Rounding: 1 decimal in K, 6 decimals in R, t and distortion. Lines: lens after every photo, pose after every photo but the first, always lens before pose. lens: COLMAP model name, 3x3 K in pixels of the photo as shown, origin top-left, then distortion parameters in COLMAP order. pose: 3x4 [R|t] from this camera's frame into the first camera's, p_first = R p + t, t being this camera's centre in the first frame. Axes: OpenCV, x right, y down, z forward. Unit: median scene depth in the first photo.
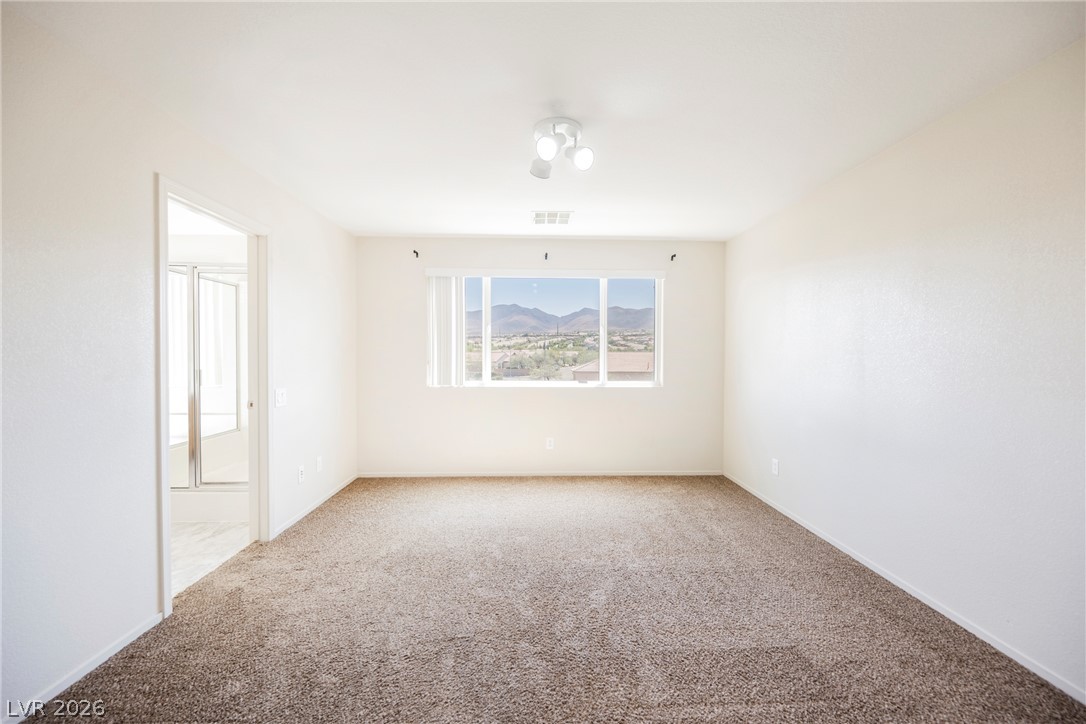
lens RADIAL K [[423.7, 0, 546.4], [0, 423.7, 361.3], [0, 0, 1]] dist [0.000015, -0.000217]
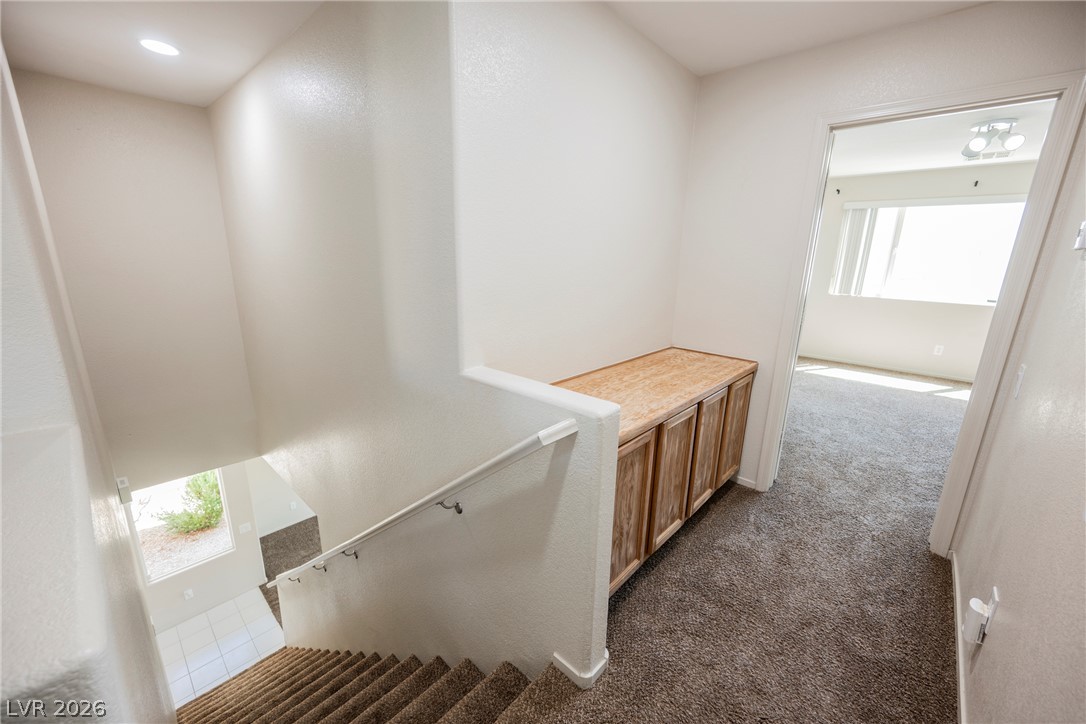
lens RADIAL K [[423.7, 0, 546.4], [0, 423.7, 361.3], [0, 0, 1]] dist [0.000015, -0.000217]
pose [[0.711597, 0.186981, -0.677250, 0.037882], [-0.031628, 0.971485, 0.234984, -0.022873], [0.701876, -0.145794, 0.697219, -0.643497]]
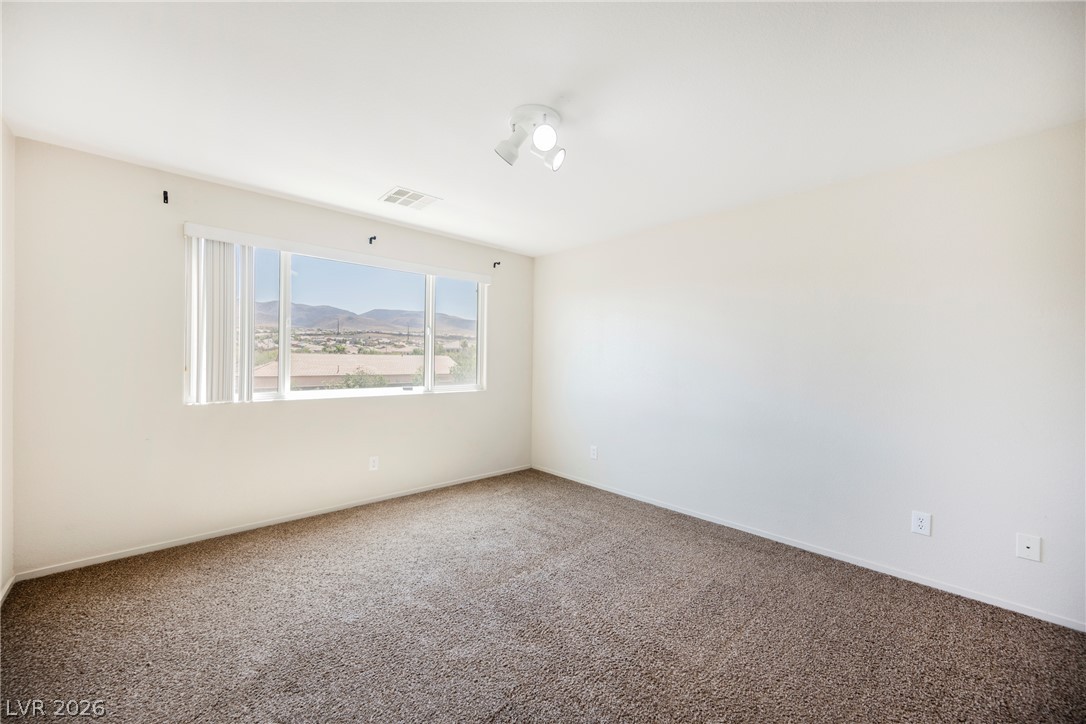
lens RADIAL K [[423.7, 0, 546.4], [0, 423.7, 361.3], [0, 0, 1]] dist [0.000015, -0.000217]
pose [[0.751534, 0.002909, 0.659688, -0.302447], [0.001021, 0.999984, -0.005572, -0.003551], [-0.659693, 0.004861, 0.751519, 0.150304]]
